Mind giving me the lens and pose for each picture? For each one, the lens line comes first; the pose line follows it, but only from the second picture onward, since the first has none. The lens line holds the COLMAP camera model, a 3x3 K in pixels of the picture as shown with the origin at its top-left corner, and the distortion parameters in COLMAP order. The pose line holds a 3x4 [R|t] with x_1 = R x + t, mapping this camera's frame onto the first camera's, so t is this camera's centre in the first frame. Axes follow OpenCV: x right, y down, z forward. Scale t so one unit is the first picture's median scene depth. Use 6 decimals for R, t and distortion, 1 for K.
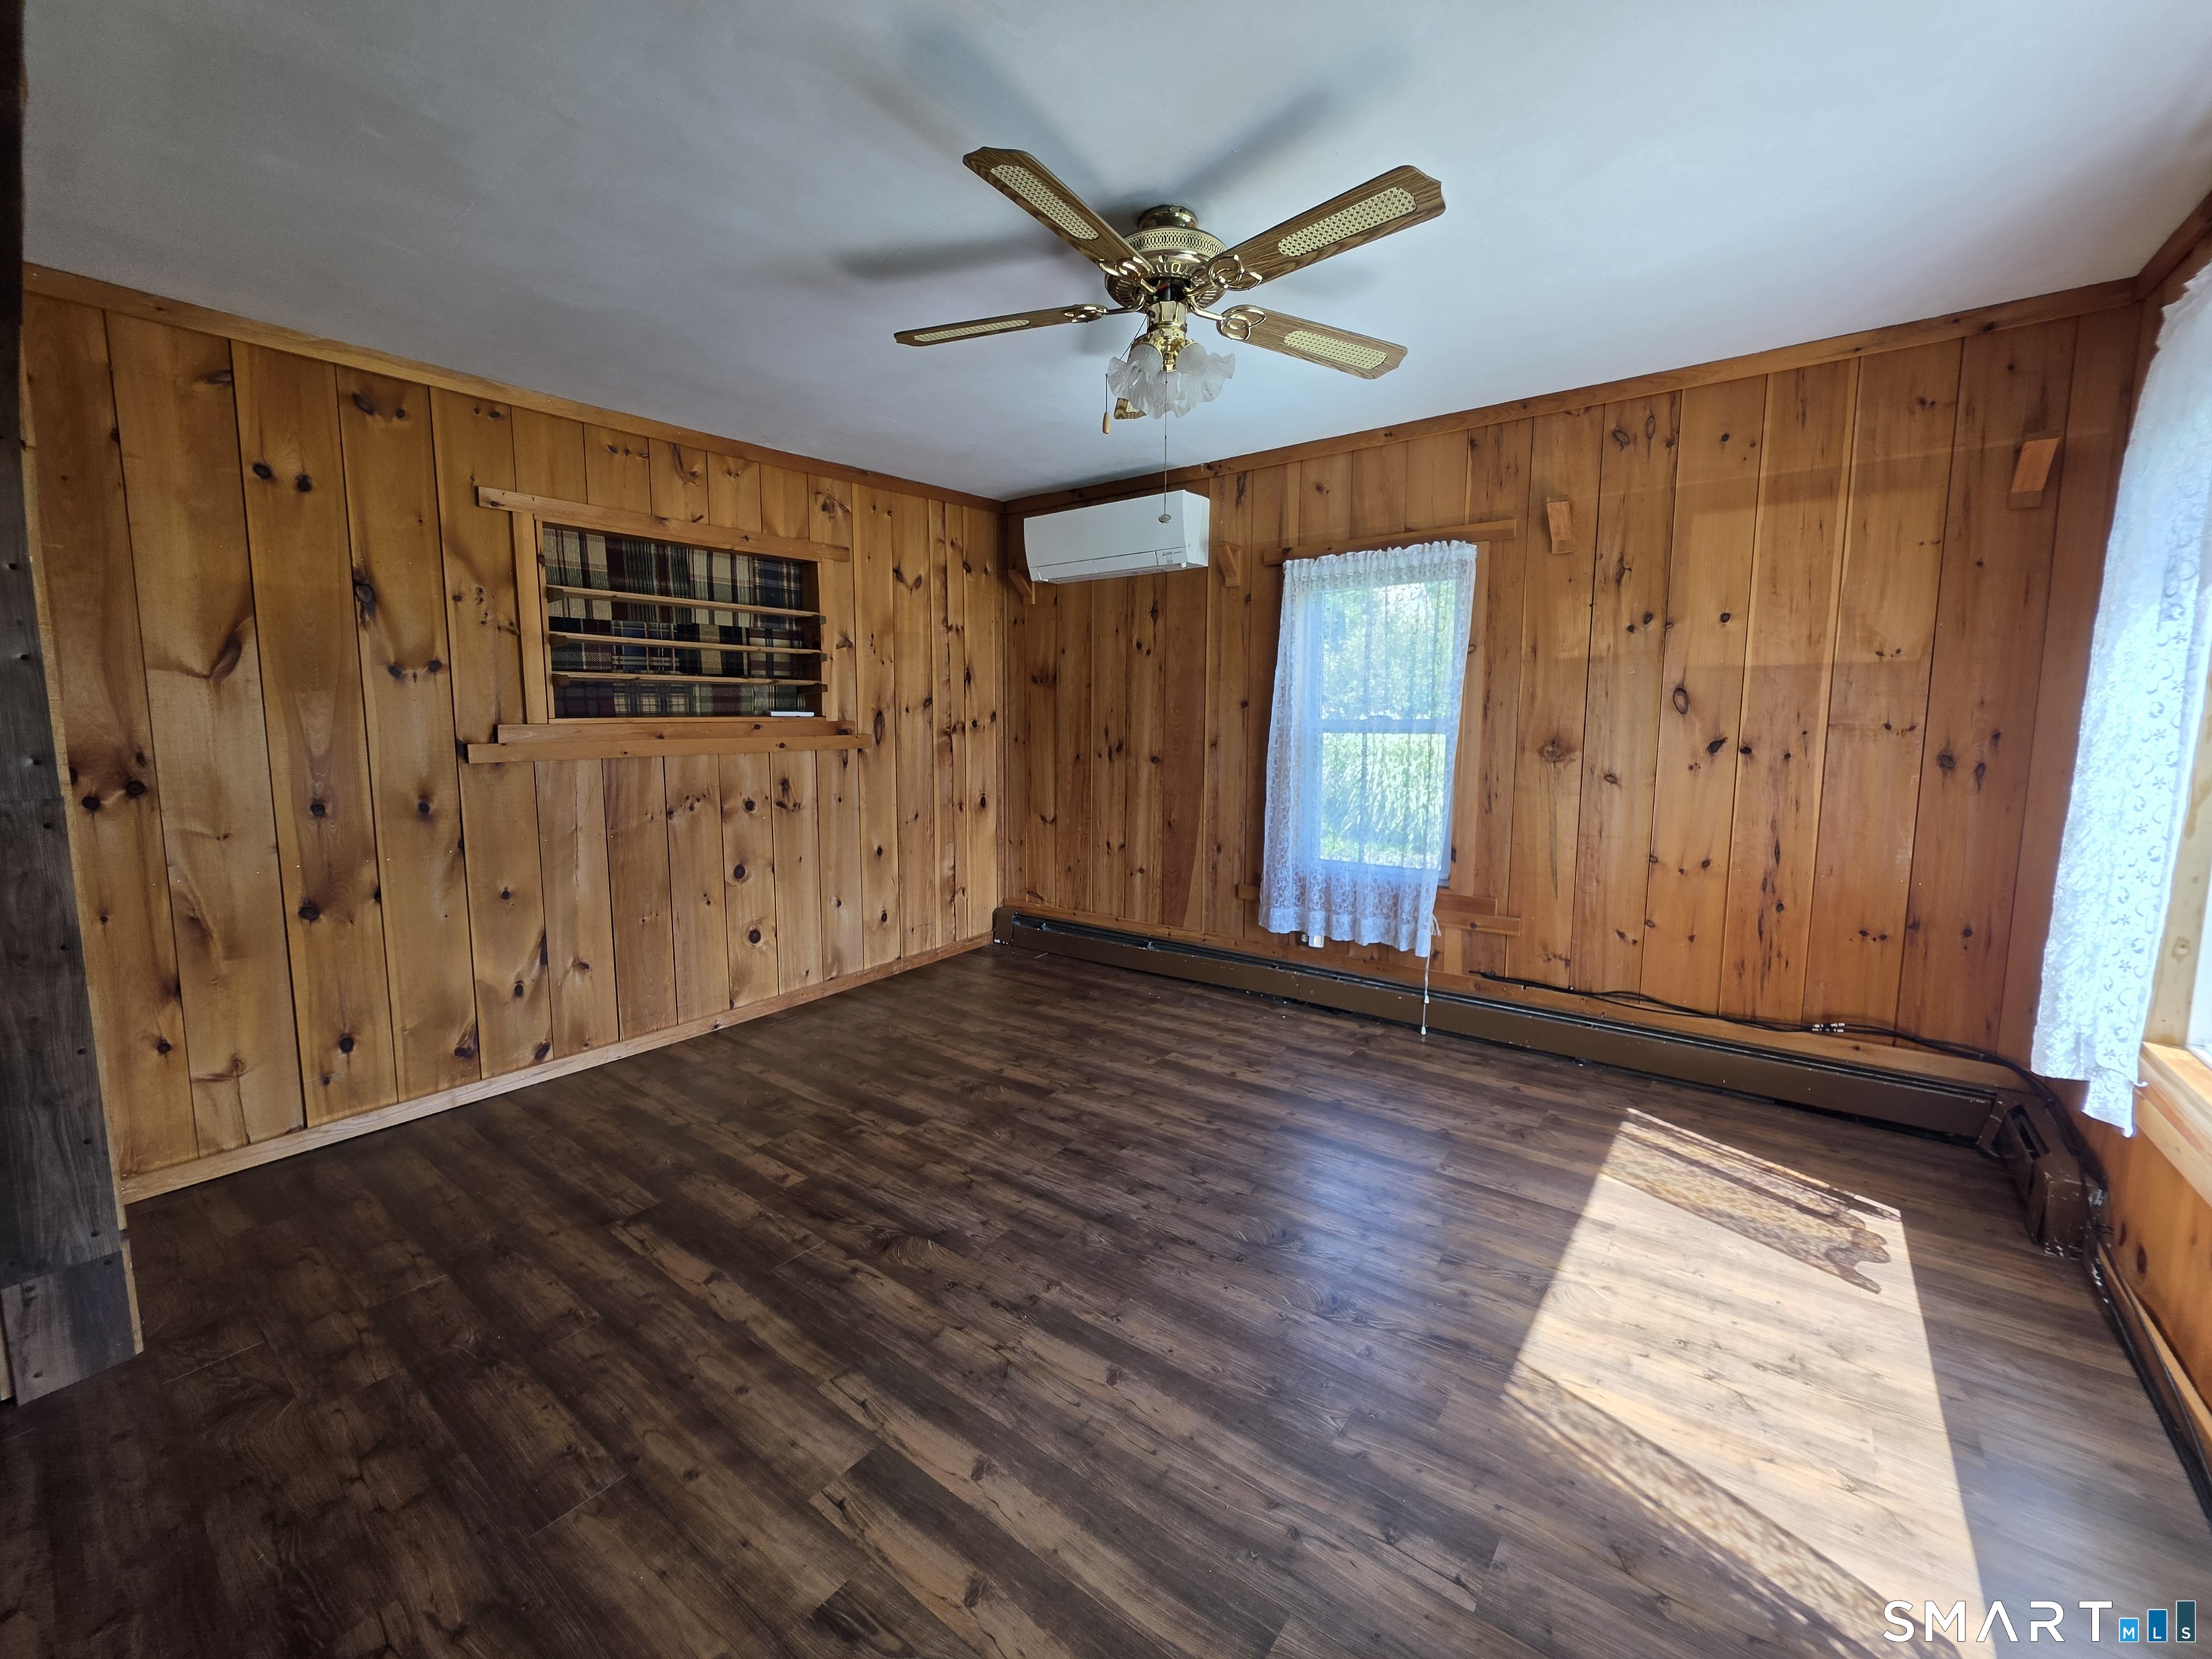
lens RADIAL K [[892.5, 0, 1104.9], [0, 892.5, 821.8], [0, 0, 1]] dist [-0.003939, 0.001049]
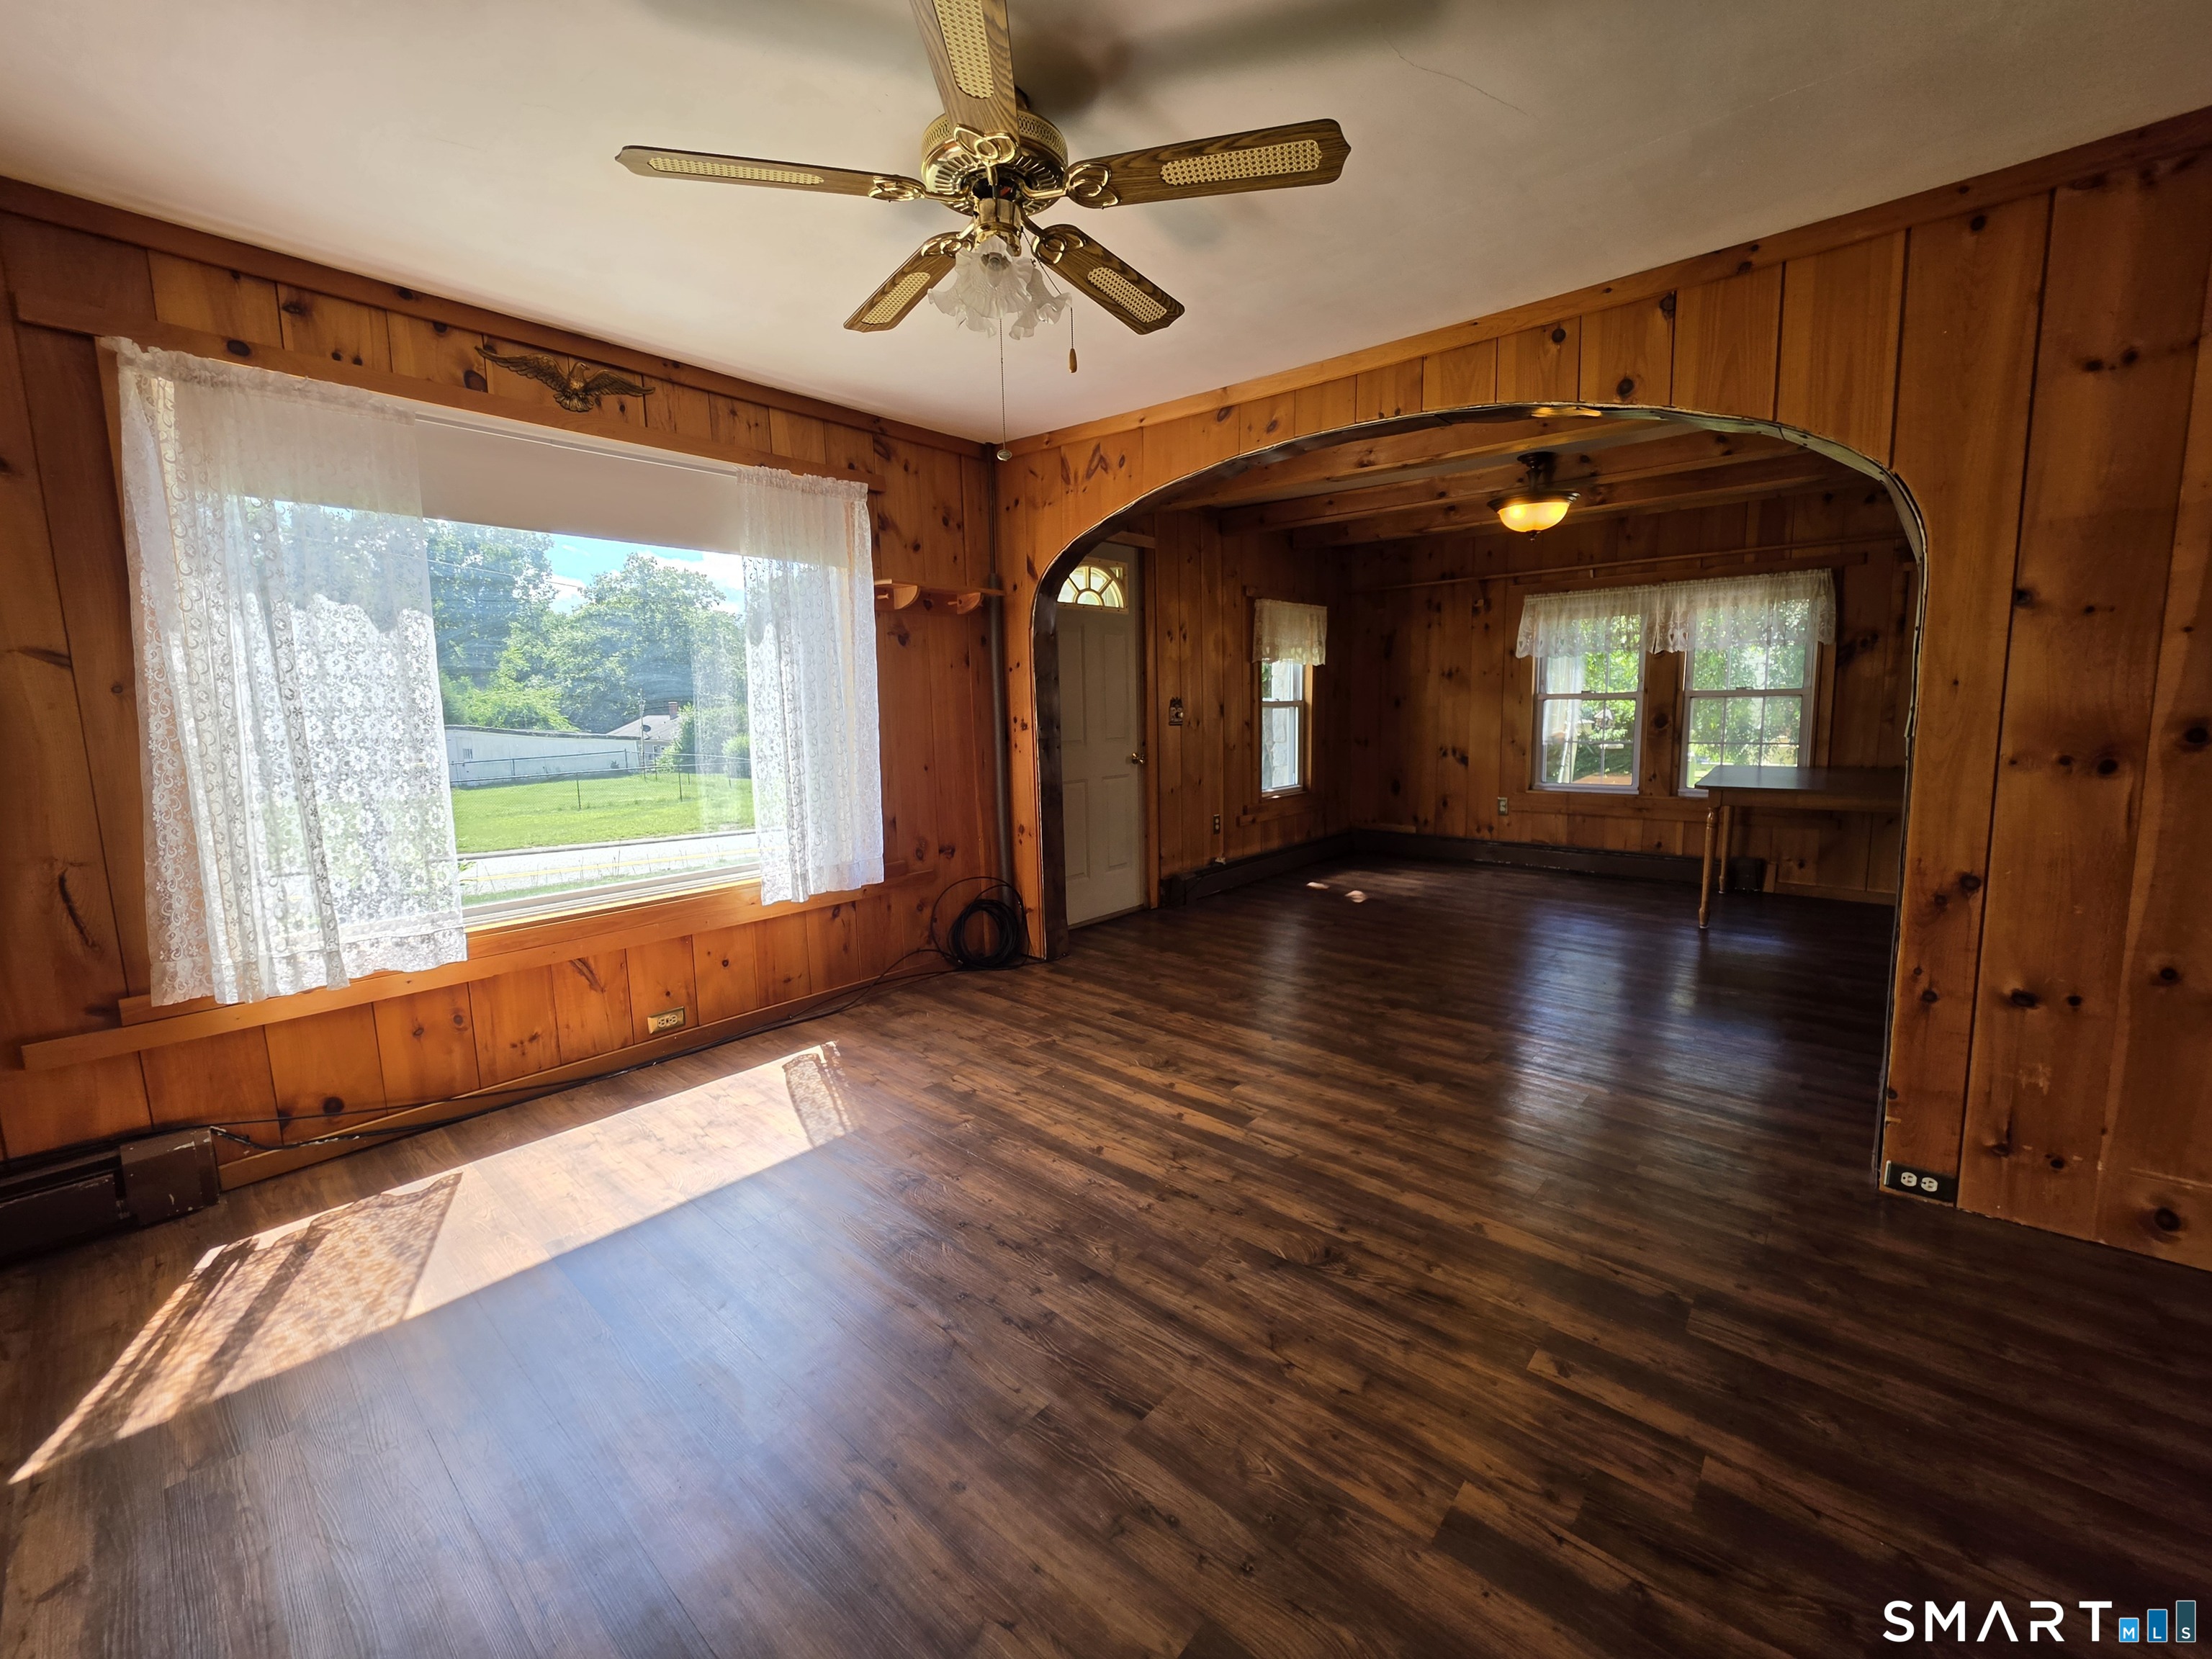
lens RADIAL K [[892.5, 0, 1108.0], [0, 892.5, 819.7], [0, 0, 1]] dist [-0.003939, 0.001049]
pose [[-0.998329, 0.007933, 0.057243, -0.077487], [0.021274, 0.971426, 0.236386, -0.196585], [-0.053732, 0.237208, -0.969972, 1.905678]]
